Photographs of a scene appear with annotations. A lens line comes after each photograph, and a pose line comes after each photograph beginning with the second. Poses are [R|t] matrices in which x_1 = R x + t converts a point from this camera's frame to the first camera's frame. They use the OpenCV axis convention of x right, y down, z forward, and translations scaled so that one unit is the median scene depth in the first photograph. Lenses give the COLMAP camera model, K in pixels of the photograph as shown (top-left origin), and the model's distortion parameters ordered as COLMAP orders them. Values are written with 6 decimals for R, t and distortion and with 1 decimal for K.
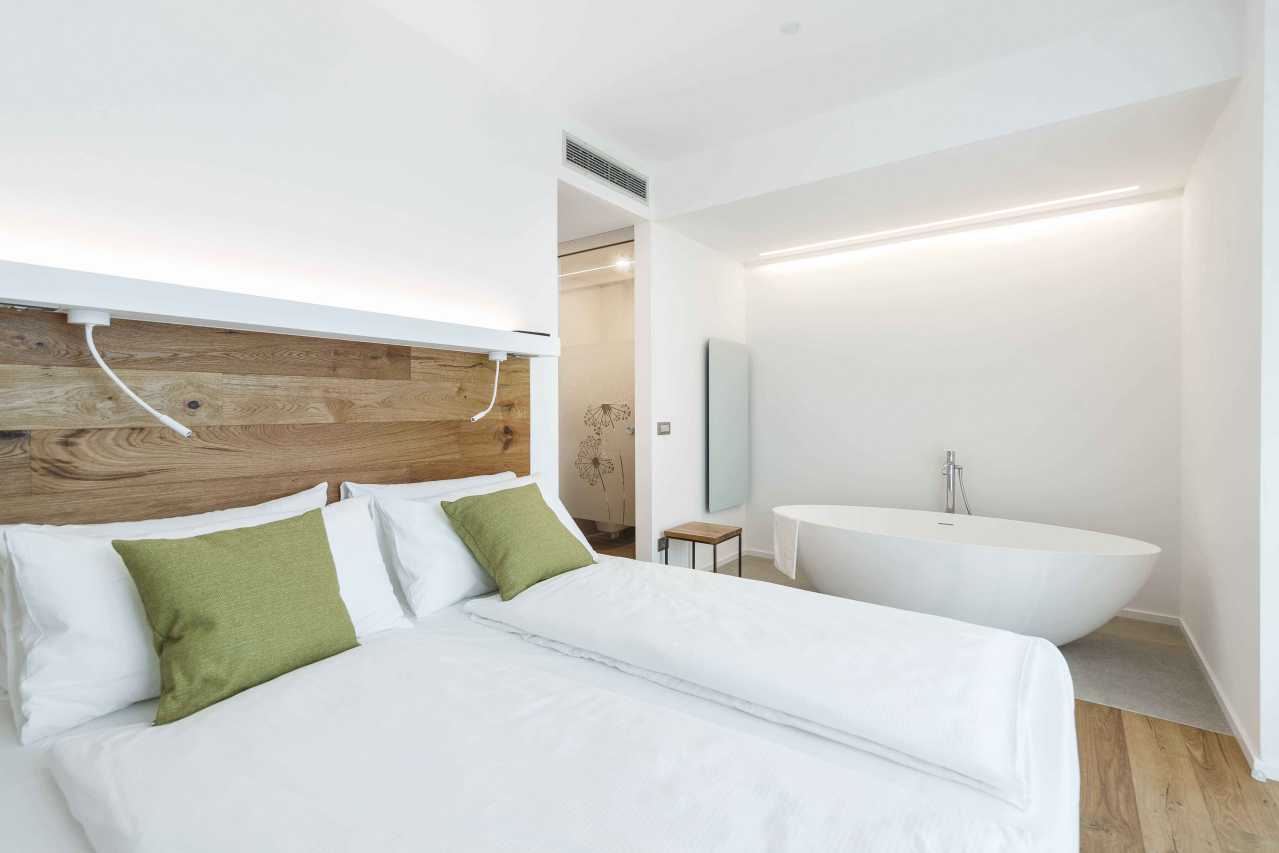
lens RADIAL K [[576.8, 0, 640.2], [0, 576.8, 401.9], [0, 0, 1]] dist [0.016306, 0.000033]
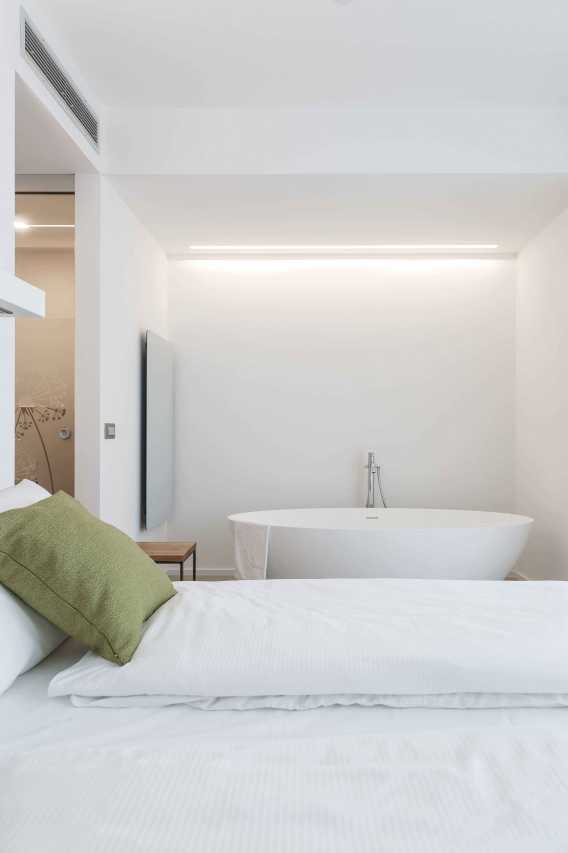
lens RADIAL K [[574.8, 0, 284.0], [0, 574.8, 426.5], [0, 0, 1]] dist [0.008494, 0.002972]
pose [[0.807834, 0.012621, 0.589275, -0.259190], [-0.009577, 0.999920, -0.008286, 0.047142], [-0.589333, 0.001050, 0.807890, 0.209027]]
